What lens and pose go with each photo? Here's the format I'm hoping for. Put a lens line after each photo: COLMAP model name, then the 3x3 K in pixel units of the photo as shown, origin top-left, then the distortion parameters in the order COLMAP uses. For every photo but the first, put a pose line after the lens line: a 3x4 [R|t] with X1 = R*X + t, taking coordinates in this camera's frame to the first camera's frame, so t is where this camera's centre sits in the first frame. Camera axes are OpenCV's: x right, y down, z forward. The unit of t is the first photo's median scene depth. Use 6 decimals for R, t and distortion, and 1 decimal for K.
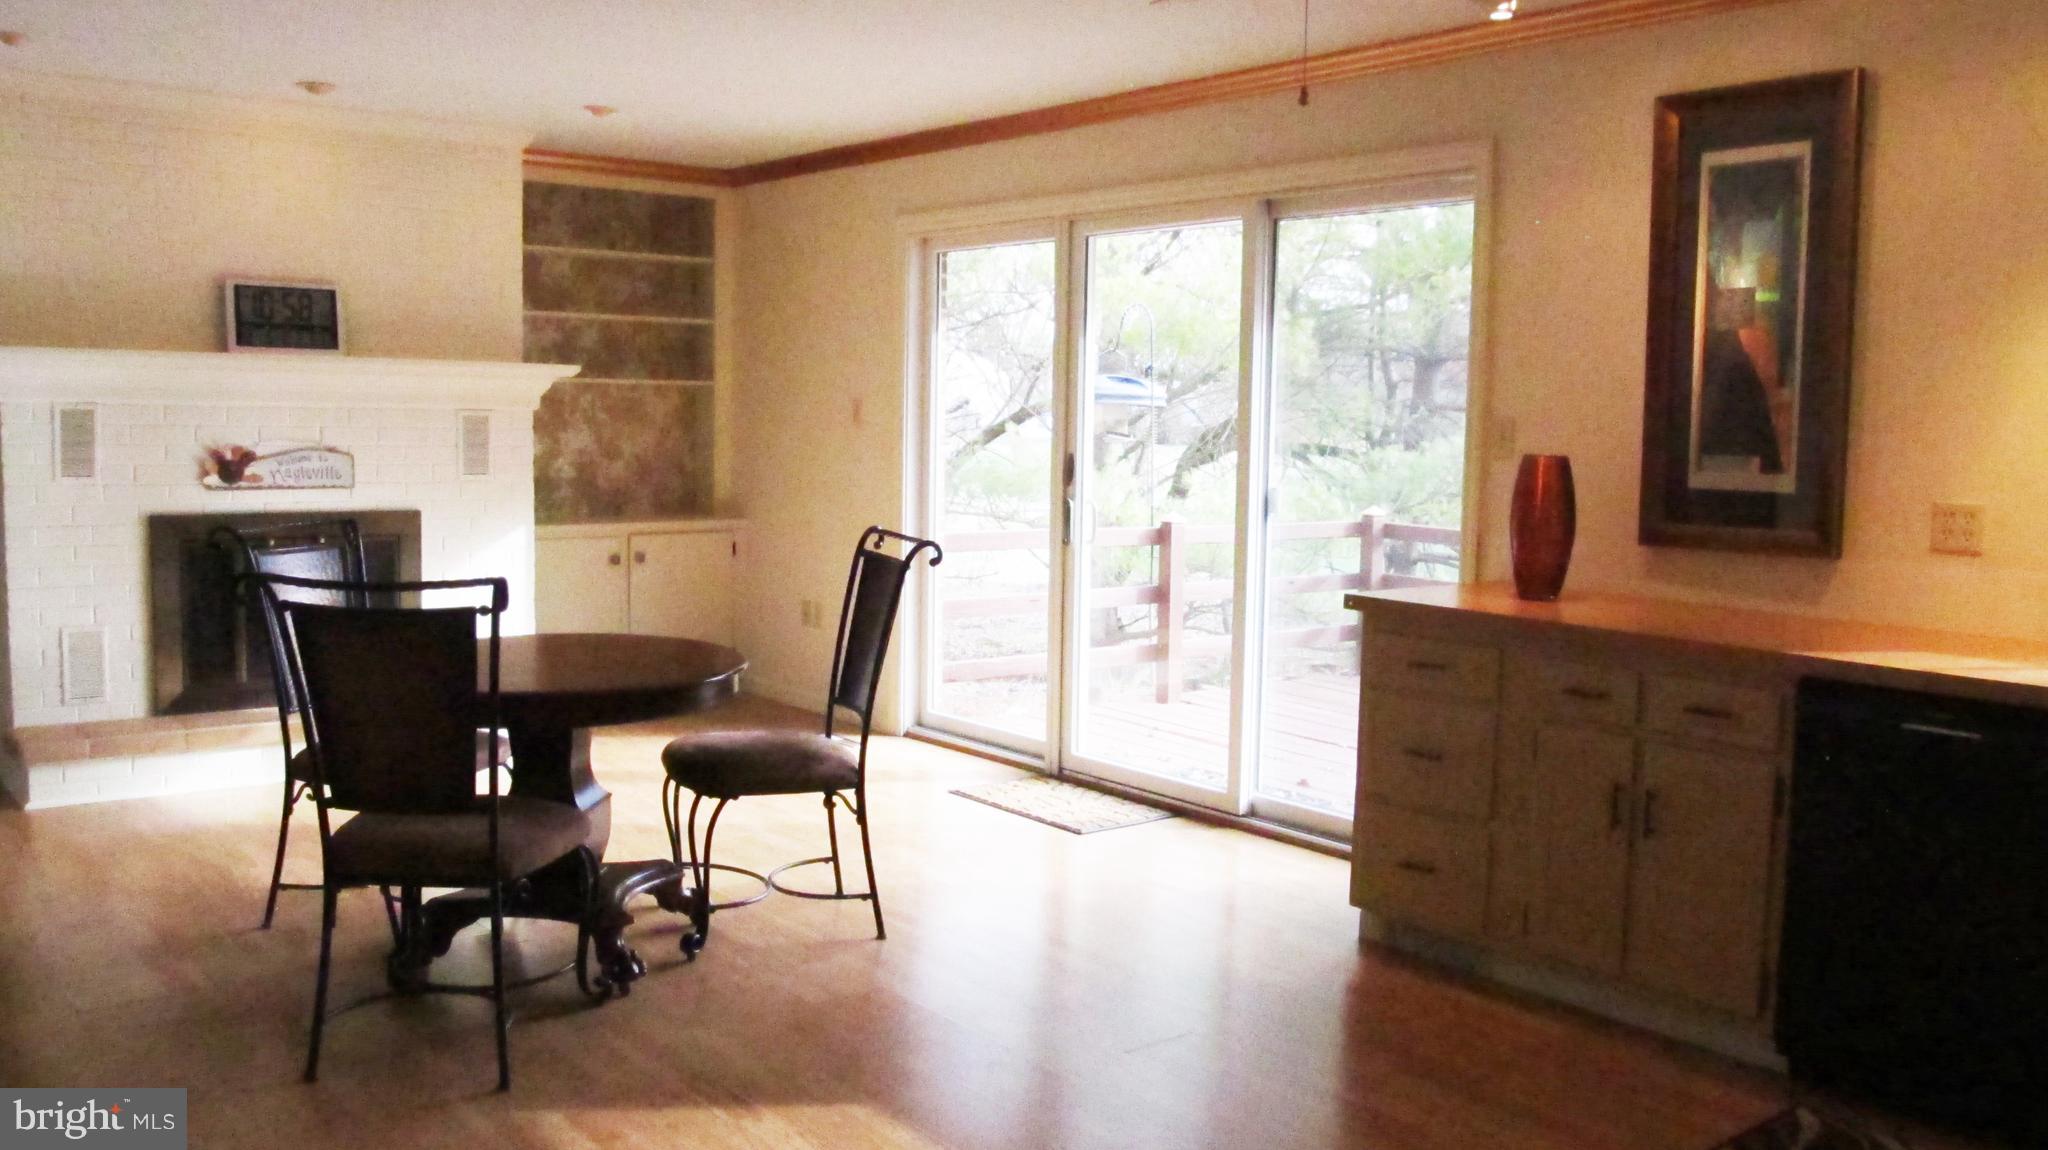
lens RADIAL K [[1697.4, 0, 1023.7], [0, 1697.4, 576.1], [0, 0, 1]] dist [-0.065545, 0.031430]
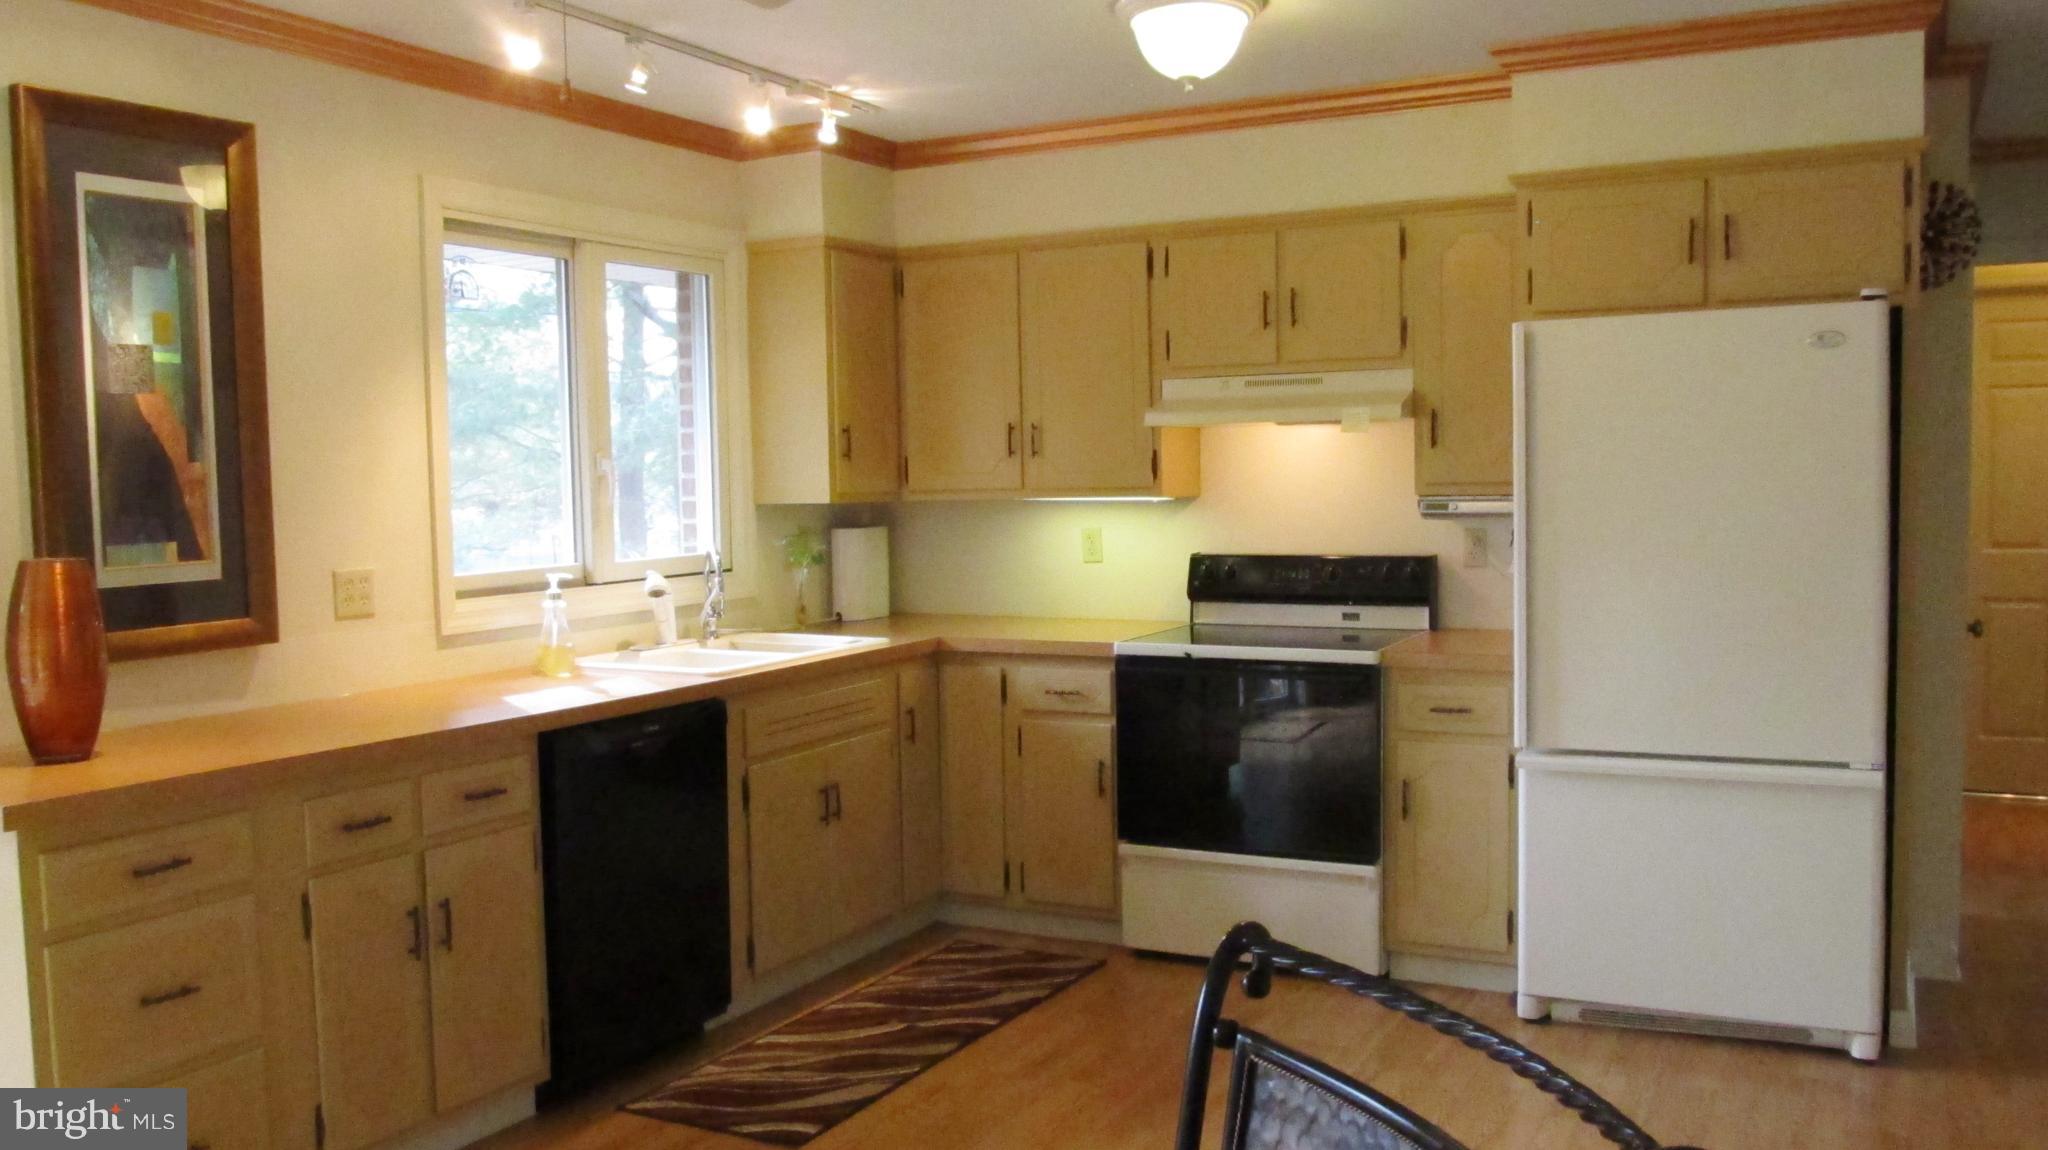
lens RADIAL K [[1697.4, 0, 1021.5], [0, 1697.4, 590.4], [0, 0, 1]] dist [-0.065545, 0.031430]
pose [[-0.383160, -0.076773, 0.920486, -0.530803], [0.100293, 0.987190, 0.124085, -0.110792], [-0.918221, 0.139863, -0.370552, 0.931473]]
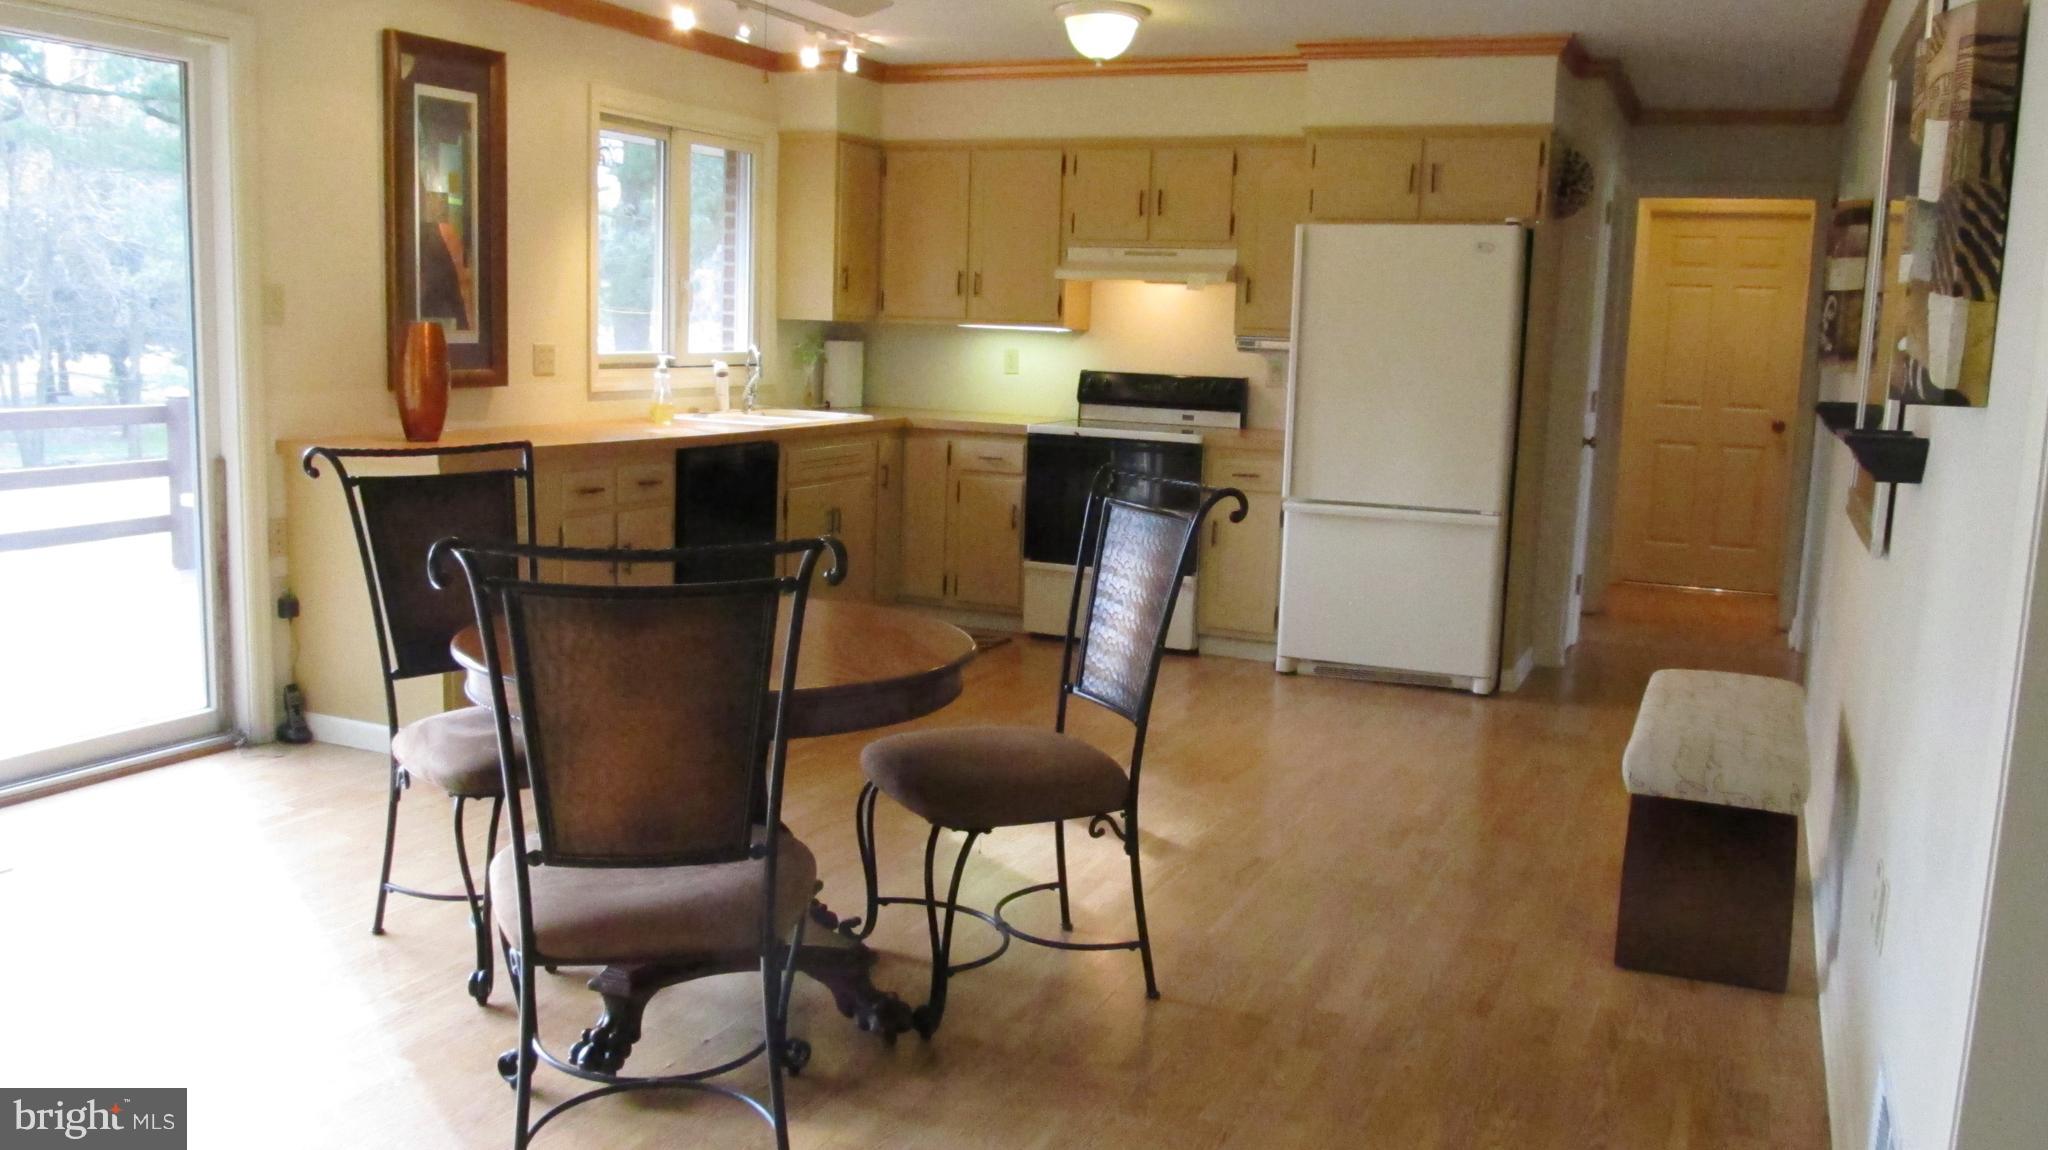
lens RADIAL K [[1697.4, 0, 1005.0], [0, 1697.4, 592.2], [0, 0, 1]] dist [-0.065545, 0.031430]
pose [[-0.438789, -0.174096, 0.881564, -1.034063], [0.043746, 0.975750, 0.214470, -0.129456], [-0.897525, 0.132672, -0.420533, 1.219435]]
